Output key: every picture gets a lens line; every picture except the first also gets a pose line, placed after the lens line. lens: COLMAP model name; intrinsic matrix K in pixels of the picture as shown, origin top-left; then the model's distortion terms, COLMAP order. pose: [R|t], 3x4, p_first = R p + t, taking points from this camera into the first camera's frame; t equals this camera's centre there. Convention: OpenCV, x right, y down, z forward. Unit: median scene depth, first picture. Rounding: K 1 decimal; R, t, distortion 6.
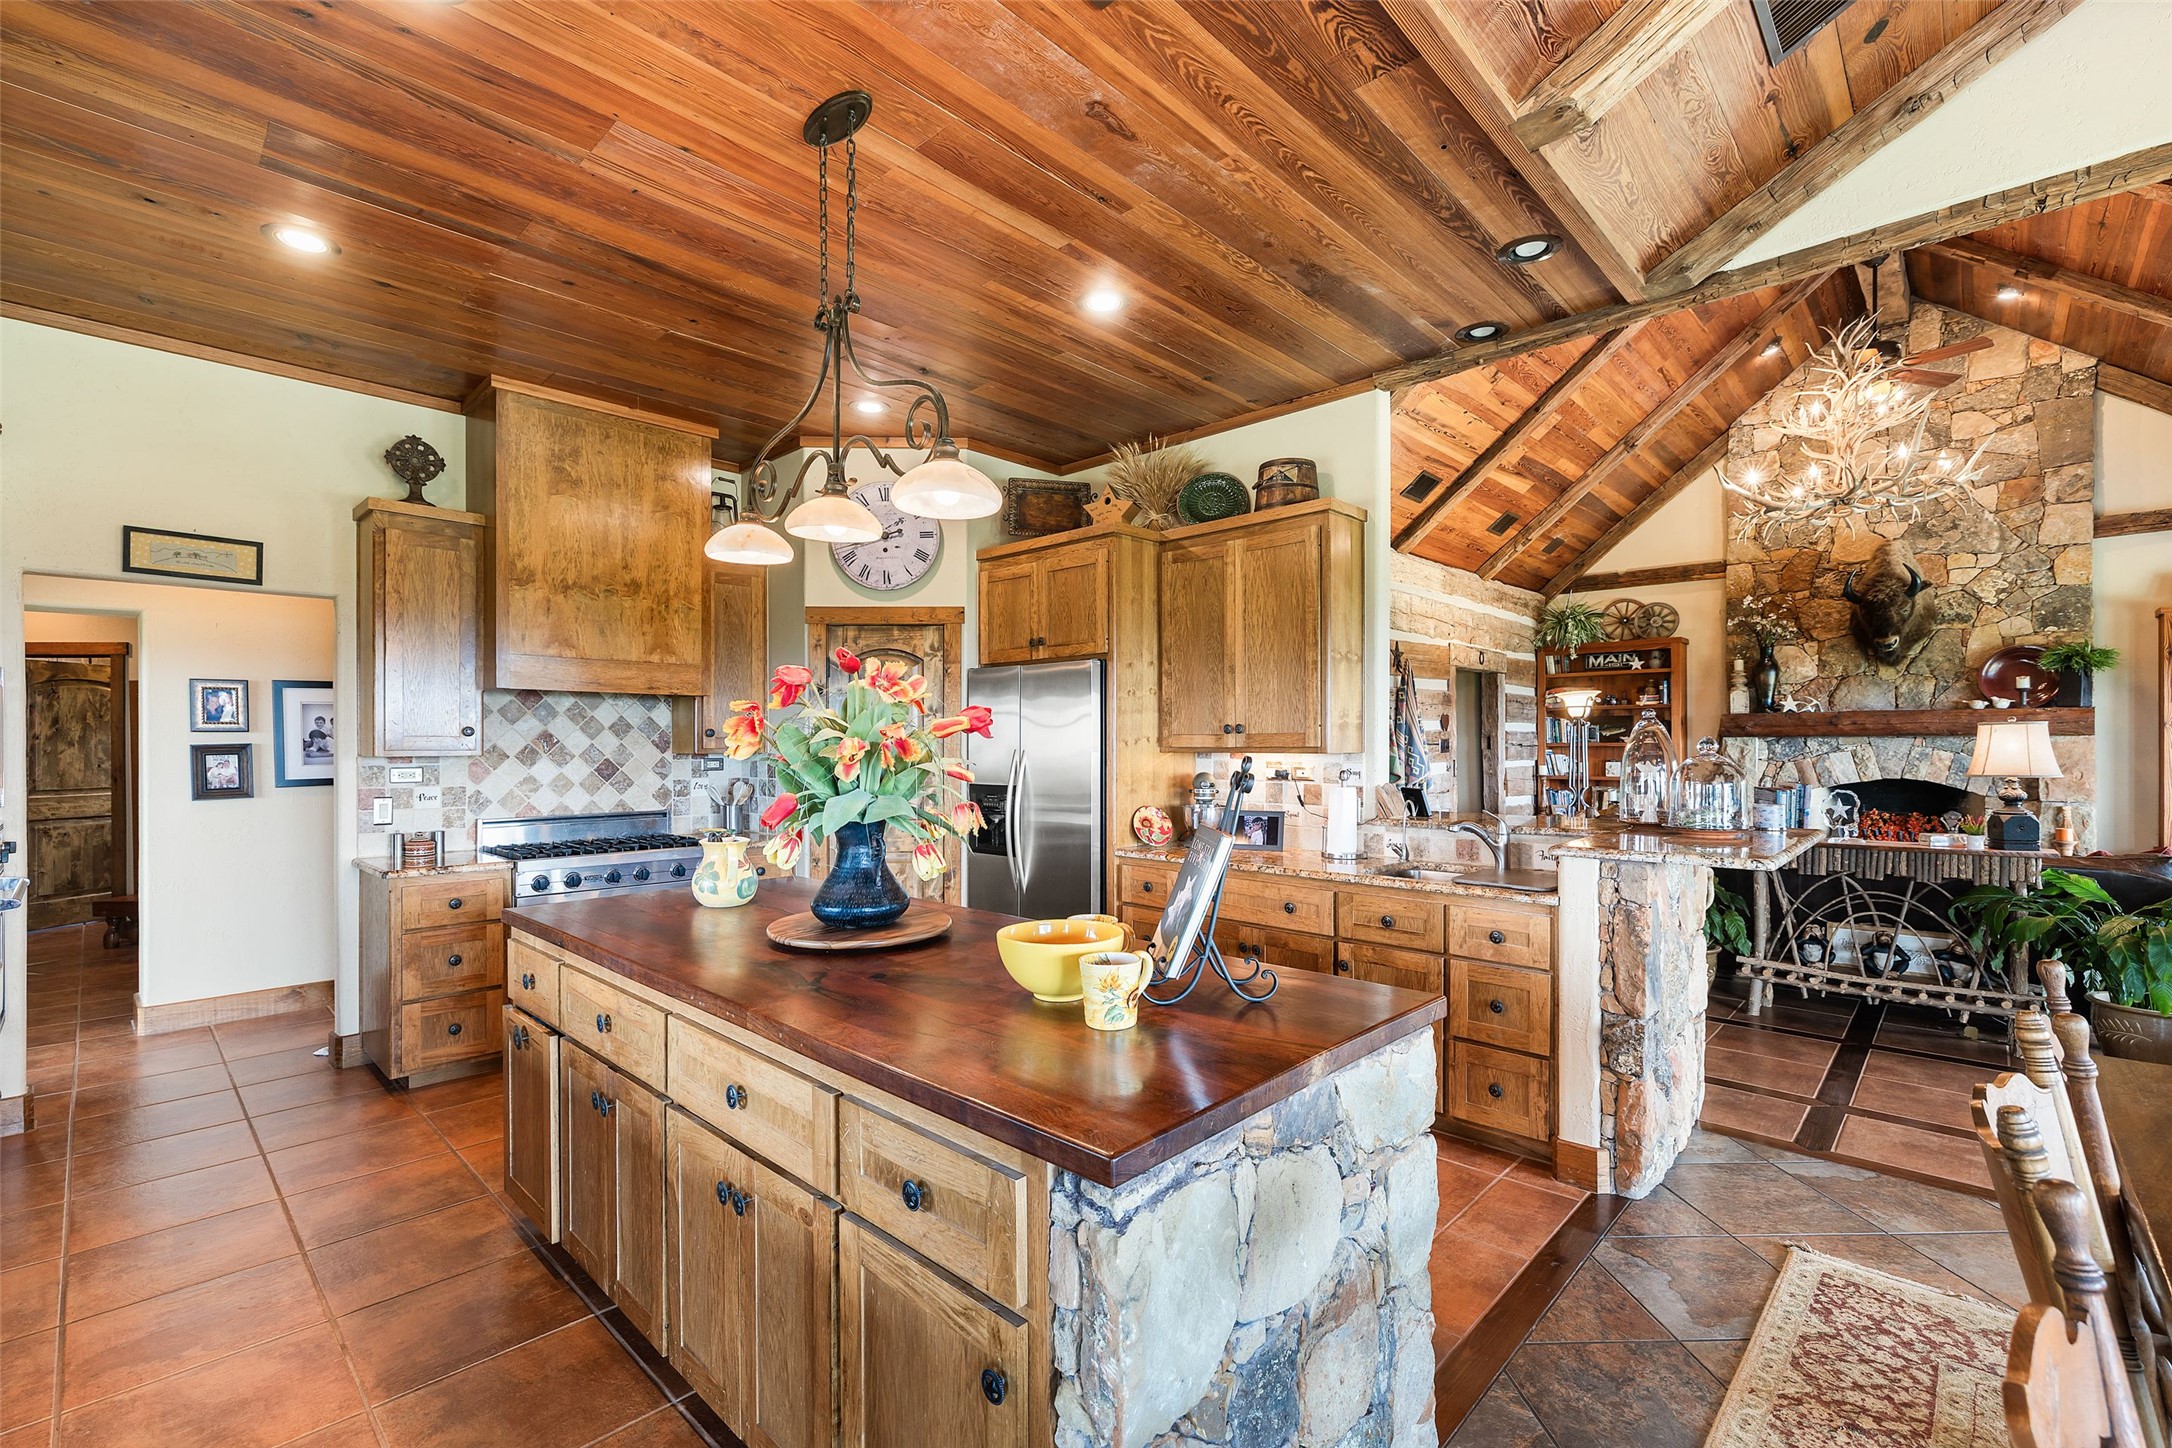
lens RADIAL K [[943.7, 0, 1087.1], [0, 943.7, 740.3], [0, 0, 1]] dist [-0.000820, -0.000102]
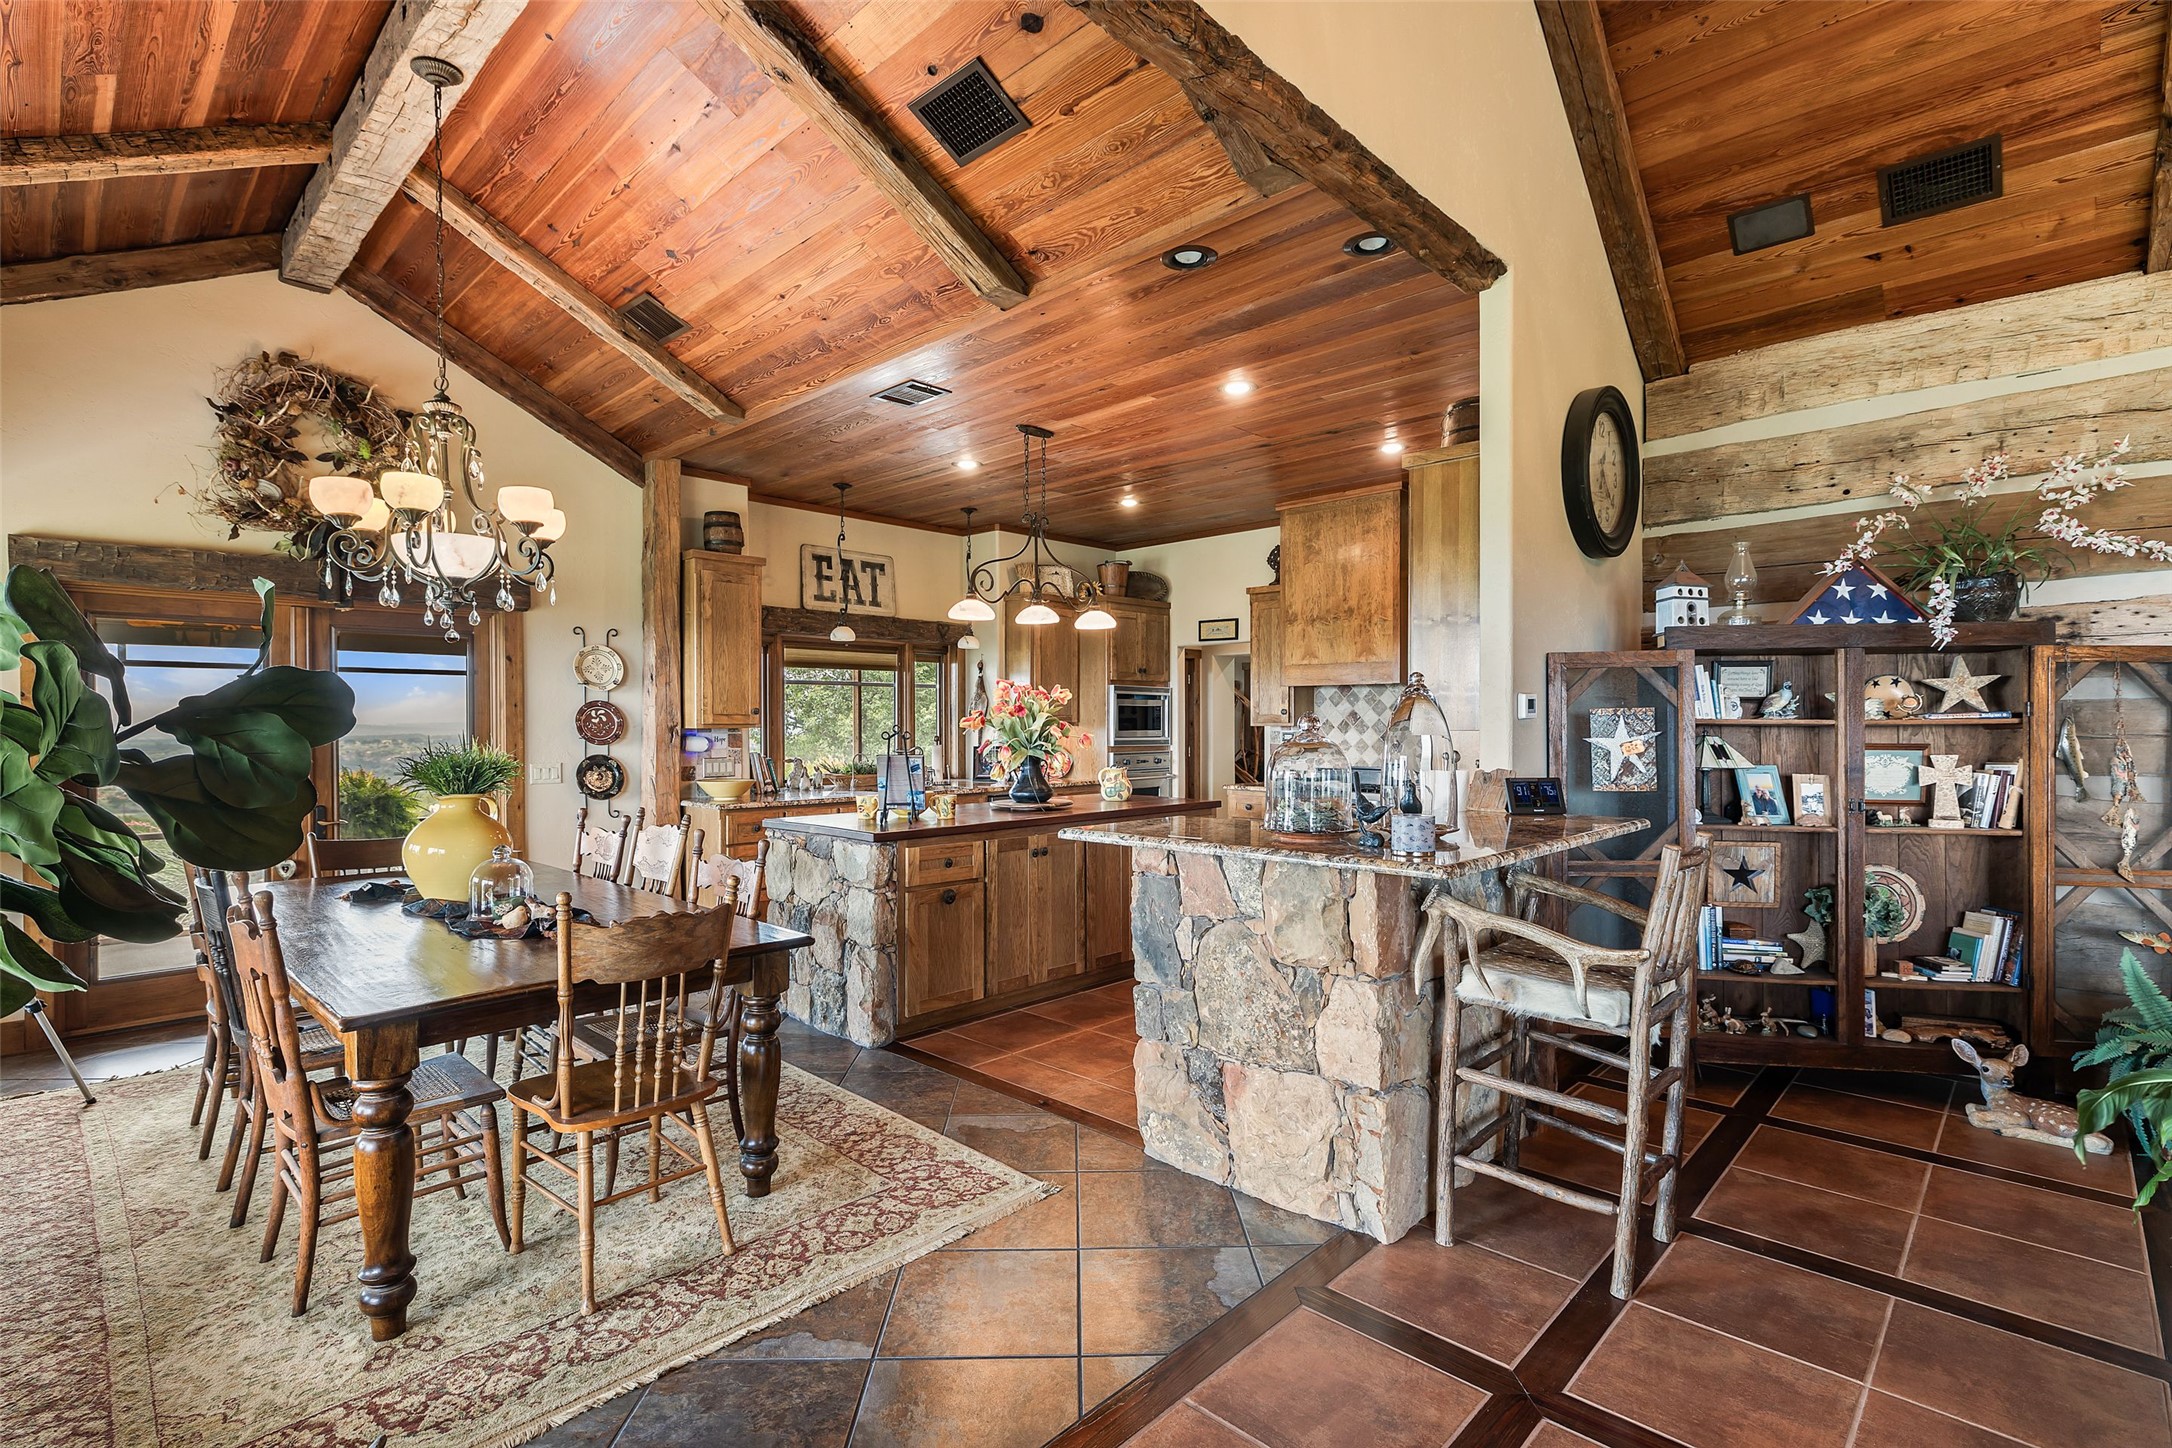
lens RADIAL K [[1012.6, 0, 1089.6], [0, 1012.6, 731.8], [0, 0, 1]] dist [0.001669, -0.000140]
pose [[-0.004195, 0.015583, -0.999870, 1.090932], [0.008001, 0.999847, 0.015549, -0.004644], [0.999959, -0.007934, -0.004319, 0.600669]]
